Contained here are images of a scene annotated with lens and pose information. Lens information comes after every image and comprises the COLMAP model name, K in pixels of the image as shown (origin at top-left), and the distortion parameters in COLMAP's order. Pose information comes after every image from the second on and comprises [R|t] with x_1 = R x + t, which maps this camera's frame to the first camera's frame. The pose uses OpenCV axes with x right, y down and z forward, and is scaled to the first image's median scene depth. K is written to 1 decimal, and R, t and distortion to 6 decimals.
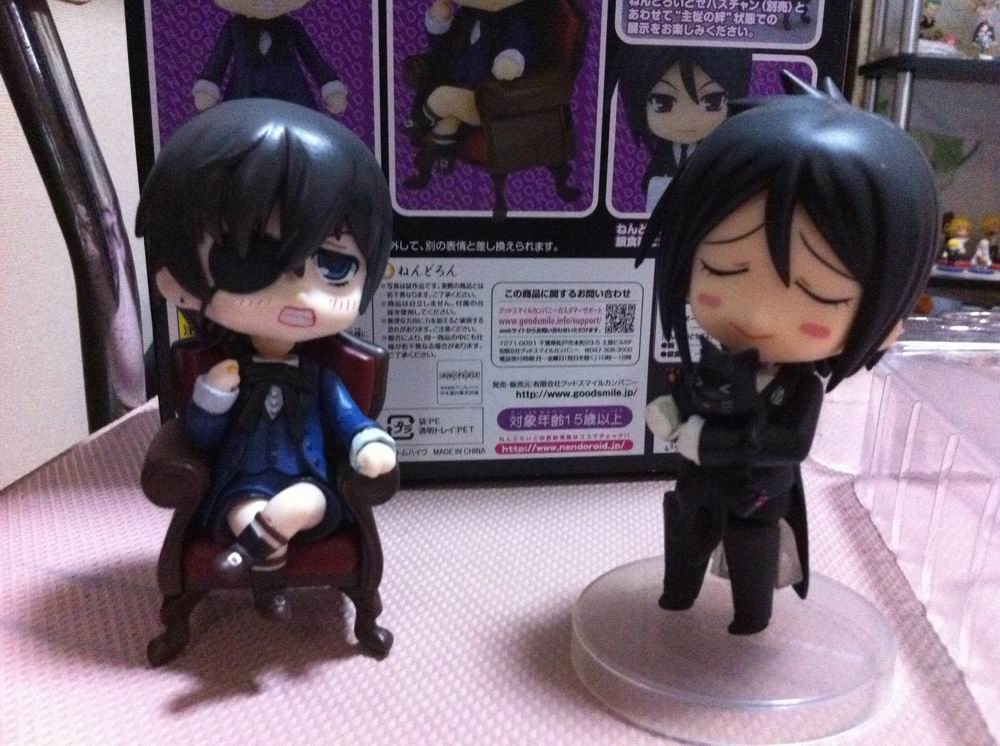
lens RADIAL K [[920.9, 0, 500.0], [0, 920.9, 373.0], [0, 0, 1]] dist [0.097468, -0.318861]
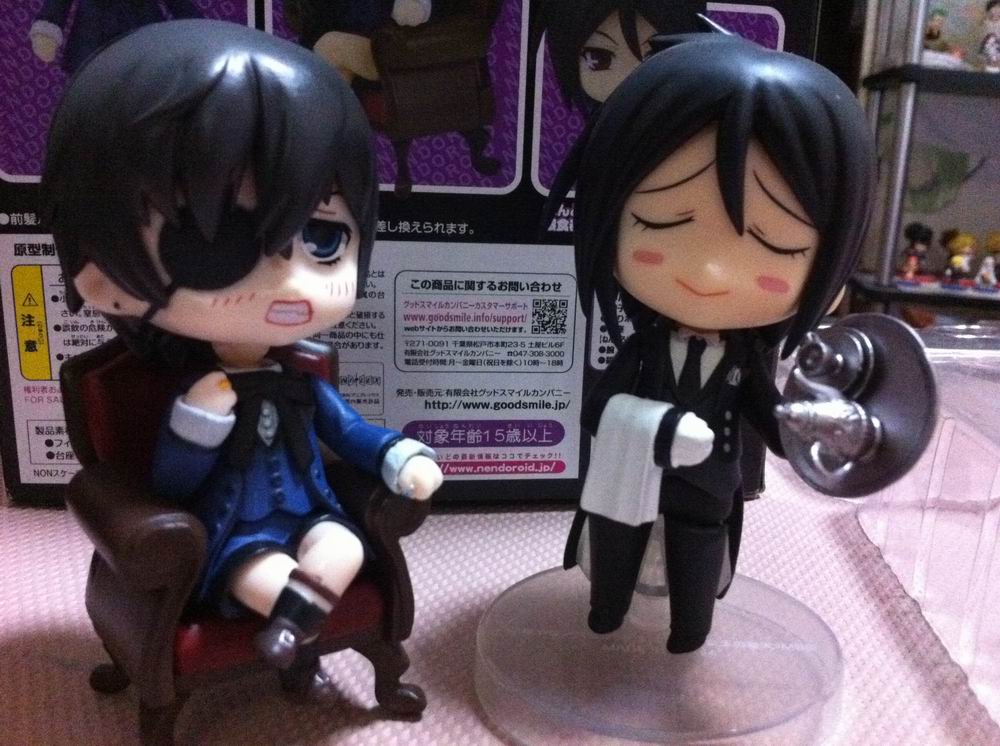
lens RADIAL K [[920.9, 0, 500.0], [0, 920.9, 373.0], [0, 0, 1]] dist [0.097468, -0.318861]
pose [[0.999834, 0.017778, -0.004034, 0.088675], [-0.017838, 0.999722, -0.015417, 0.006151], [0.003759, 0.015486, 0.999873, 0.157291]]
